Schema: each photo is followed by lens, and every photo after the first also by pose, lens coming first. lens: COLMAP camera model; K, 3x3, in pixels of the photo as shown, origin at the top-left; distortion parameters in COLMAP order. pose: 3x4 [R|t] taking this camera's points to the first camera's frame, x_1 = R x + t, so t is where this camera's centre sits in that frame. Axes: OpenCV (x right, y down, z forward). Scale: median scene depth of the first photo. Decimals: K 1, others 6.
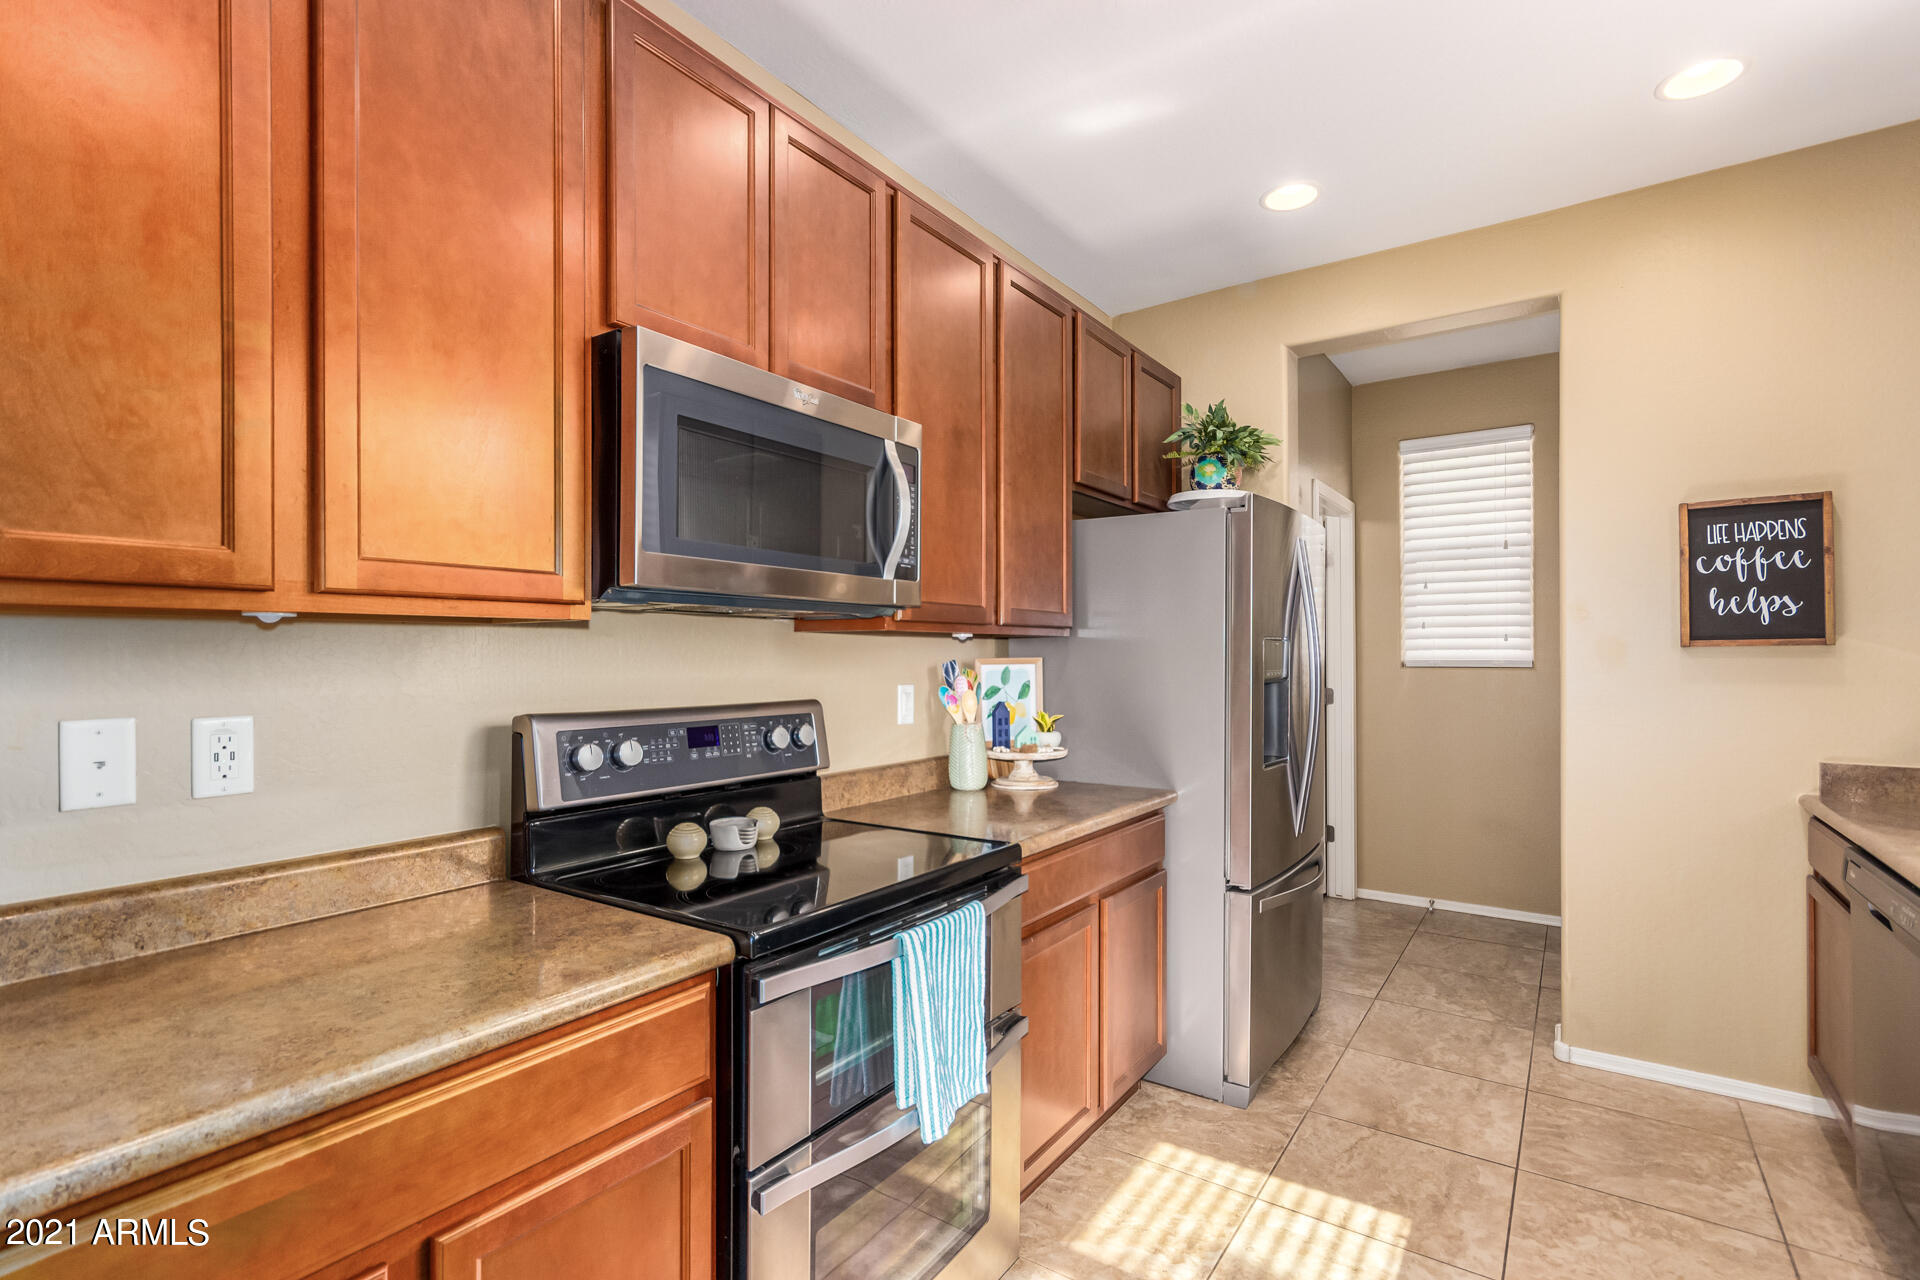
lens RADIAL K [[889.6, 0, 961.6], [0, 889.6, 644.3], [0, 0, 1]] dist [0.002633, -0.000614]
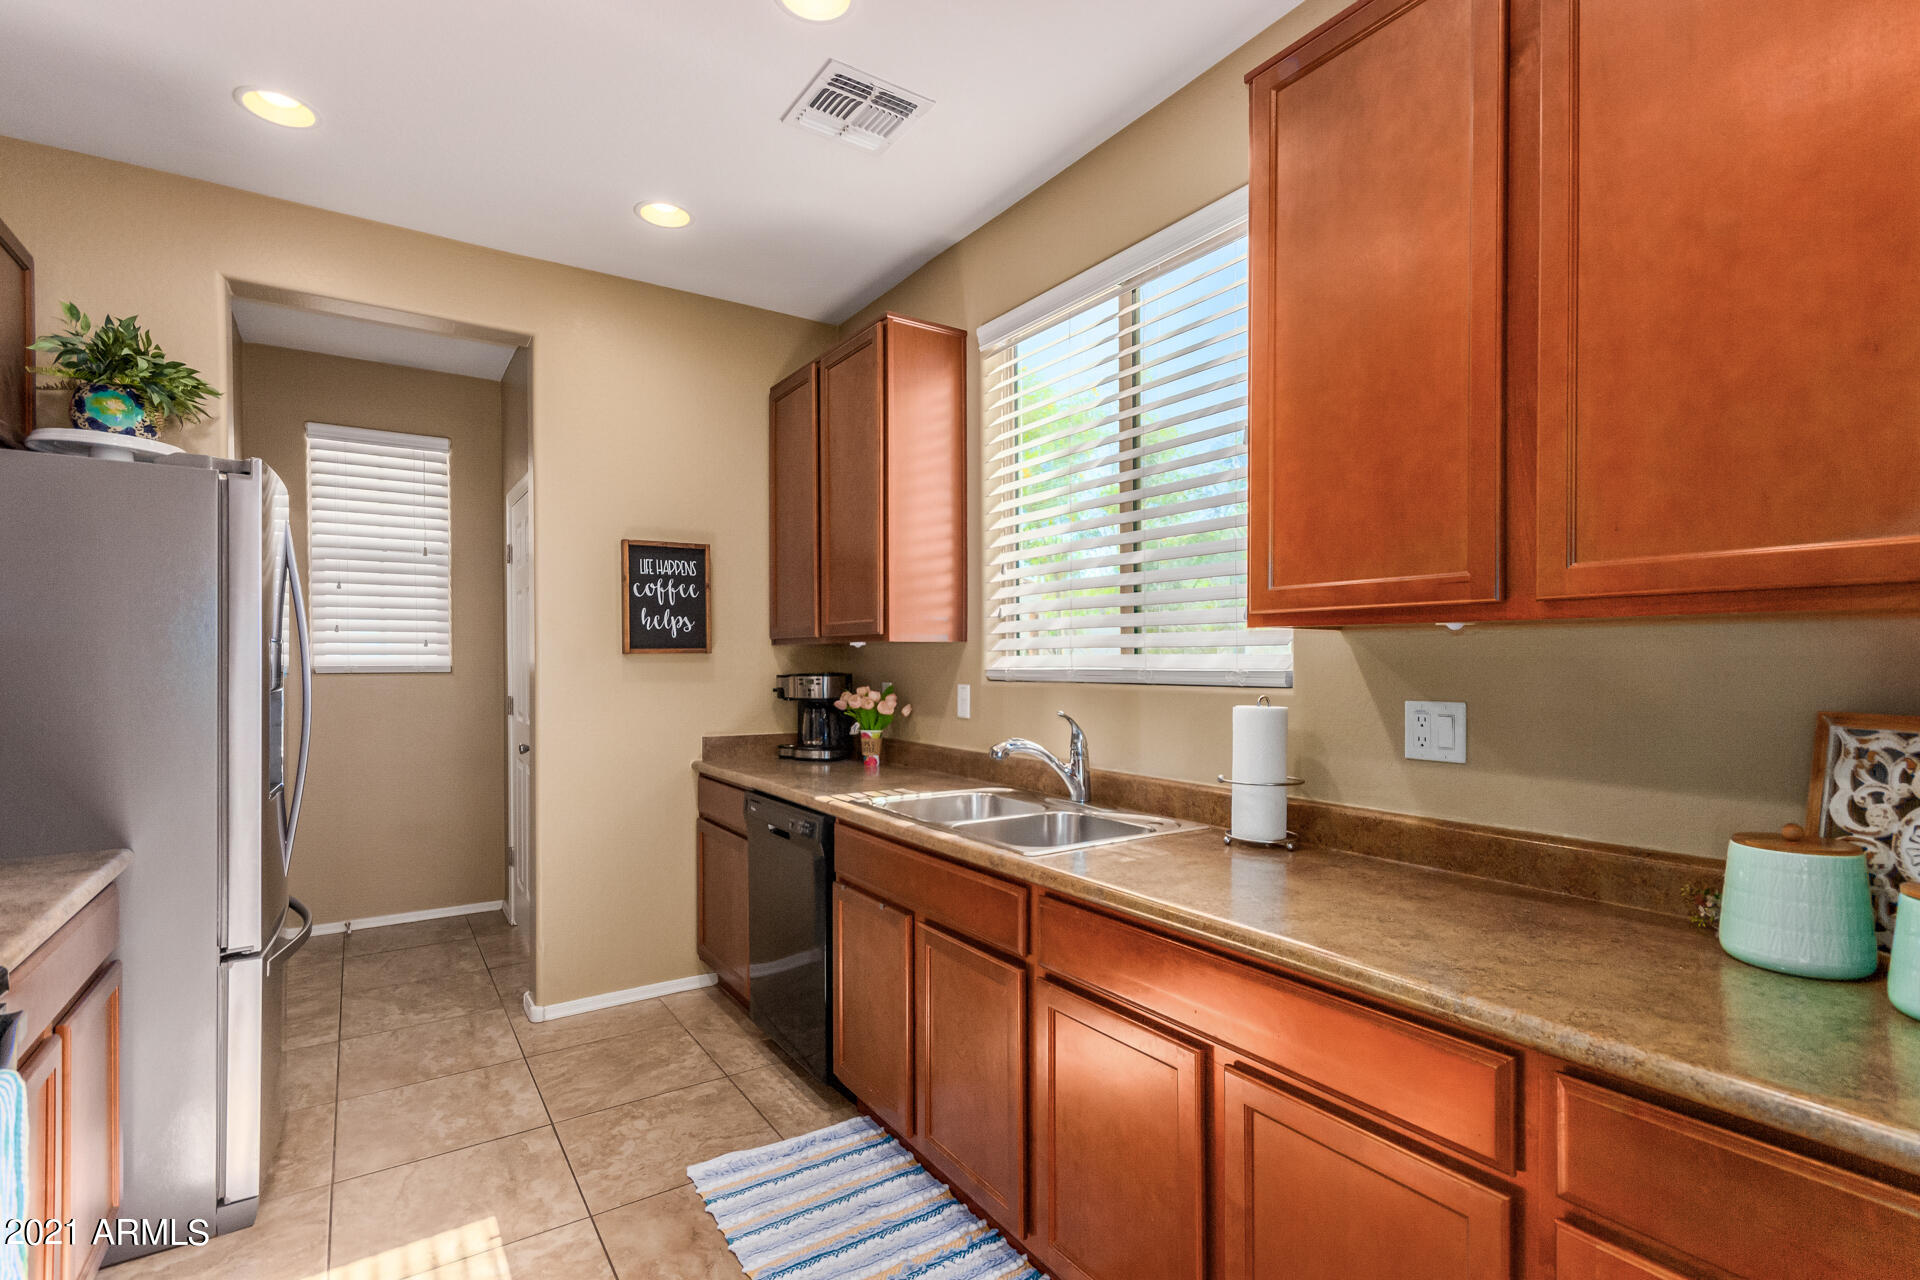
lens RADIAL K [[889.6, 0, 957.2], [0, 889.6, 657.0], [0, 0, 1]] dist [0.002633, -0.000614]
pose [[0.361393, 0.003296, 0.932408, -0.193302], [-0.010766, 0.999942, 0.000638, 0.001652], [-0.932352, -0.010269, 0.361407, 0.115182]]
